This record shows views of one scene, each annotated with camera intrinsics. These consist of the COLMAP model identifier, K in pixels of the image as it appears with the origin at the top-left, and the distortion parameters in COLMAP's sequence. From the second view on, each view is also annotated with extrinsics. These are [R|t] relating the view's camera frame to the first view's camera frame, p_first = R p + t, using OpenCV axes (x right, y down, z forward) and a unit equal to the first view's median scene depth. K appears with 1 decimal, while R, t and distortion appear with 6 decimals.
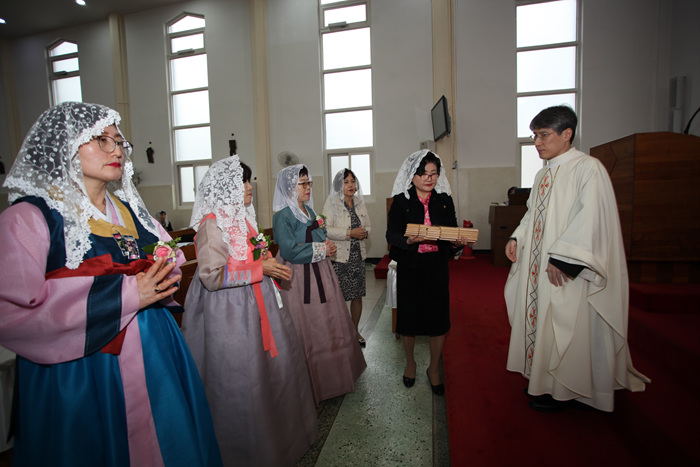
lens RADIAL K [[339.5, 0, 344.7], [0, 339.5, 231.5], [0, 0, 1]] dist [-0.065896, 0.026116]
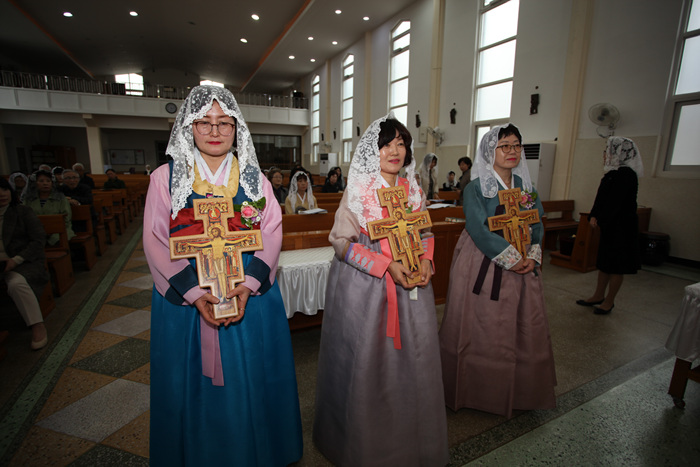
lens RADIAL K [[339.5, 0, 346.3], [0, 339.5, 228.3], [0, 0, 1]] dist [-0.065896, 0.026116]
pose [[0.627829, 0.184228, -0.756235, 0.074044], [-0.102098, 0.982683, 0.154631, -0.013905], [0.771626, -0.019872, 0.635766, 0.074303]]
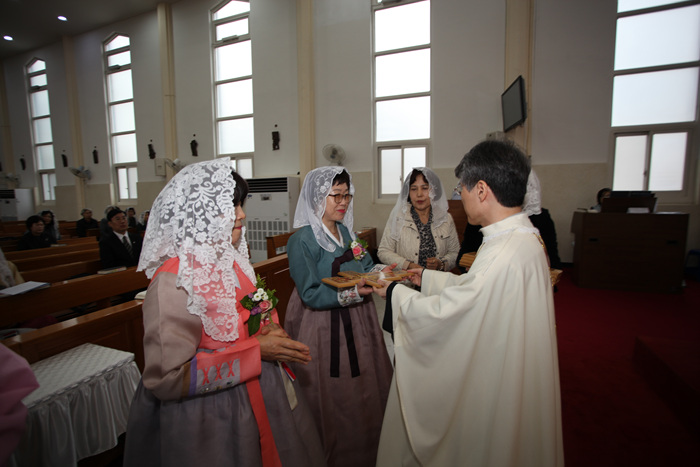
lens RADIAL K [[339.5, 0, 343.7], [0, 339.5, 232.0], [0, 0, 1]] dist [-0.065896, 0.026116]
pose [[0.989503, 0.032251, -0.140869, -0.006026], [-0.028702, 0.999219, 0.027154, -0.025484], [0.141635, -0.022826, 0.989656, 0.097260]]
